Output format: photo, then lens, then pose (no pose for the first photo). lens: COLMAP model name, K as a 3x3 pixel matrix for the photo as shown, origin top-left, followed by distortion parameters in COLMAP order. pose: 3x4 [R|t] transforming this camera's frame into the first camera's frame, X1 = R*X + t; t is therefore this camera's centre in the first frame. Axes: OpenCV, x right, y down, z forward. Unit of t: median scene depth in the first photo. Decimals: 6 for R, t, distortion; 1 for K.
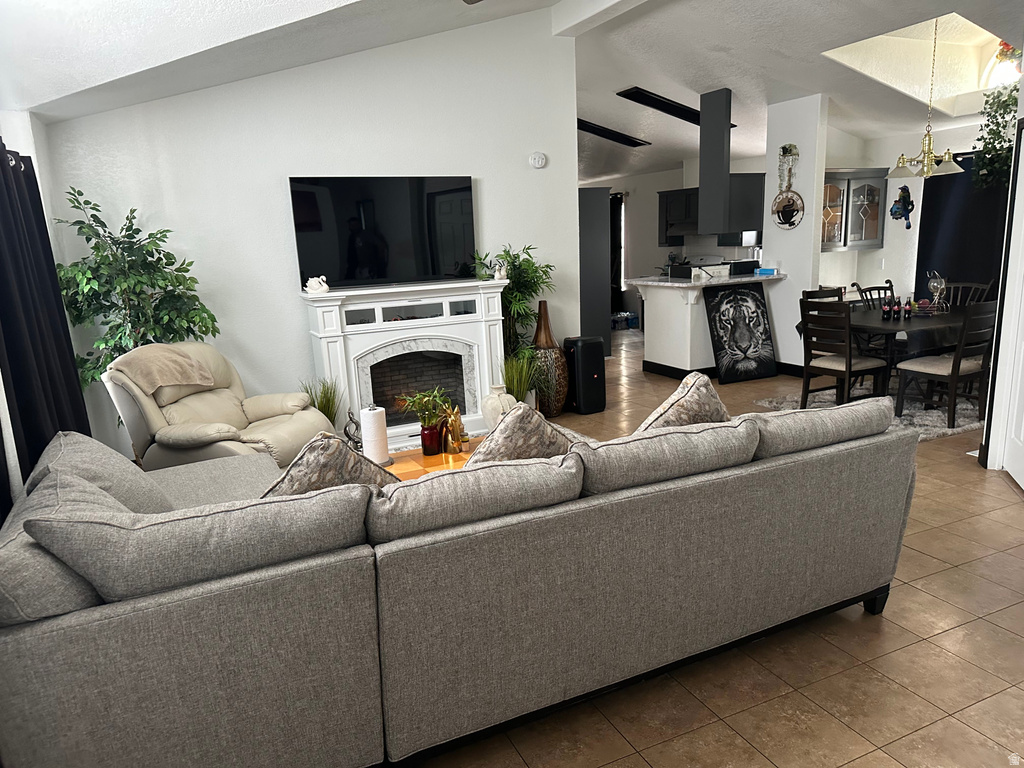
lens RADIAL K [[721.6, 0, 502.8], [0, 721.6, 396.3], [0, 0, 1]] dist [0.056741, -0.064147]
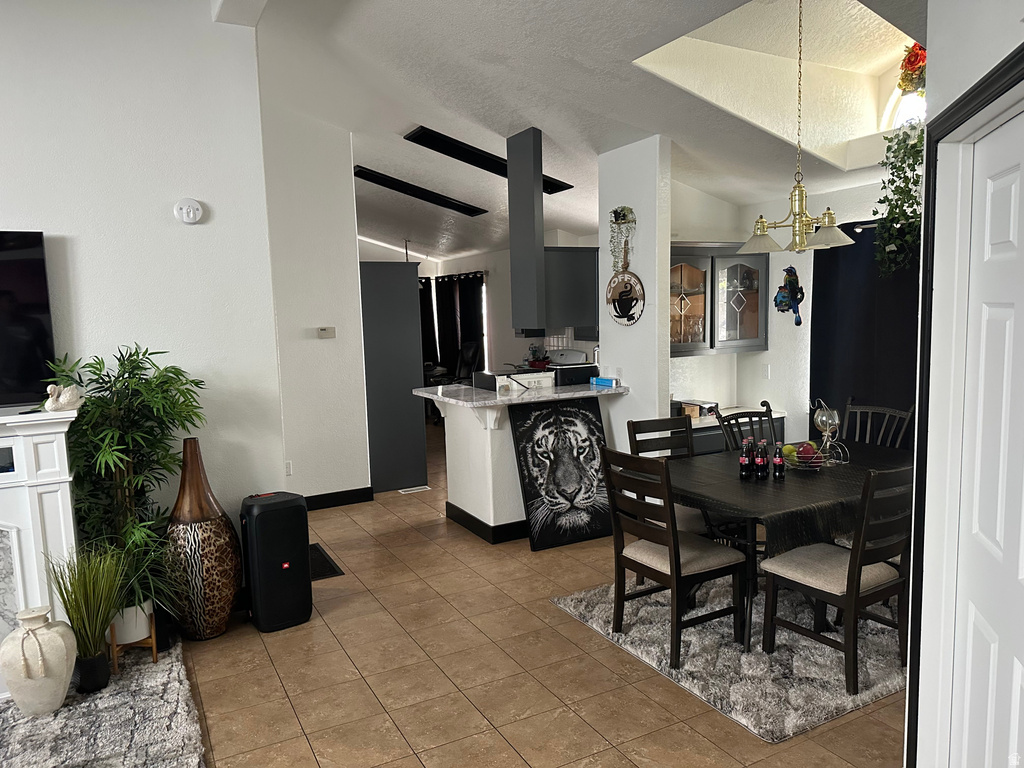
lens RADIAL K [[721.6, 0, 498.5], [0, 721.6, 386.3], [0, 0, 1]] dist [0.056741, -0.064147]
pose [[0.998507, 0.008122, 0.054012, 0.235001], [-0.001844, 0.993331, -0.115280, -0.091160], [-0.054589, 0.115008, 0.991864, 0.328446]]
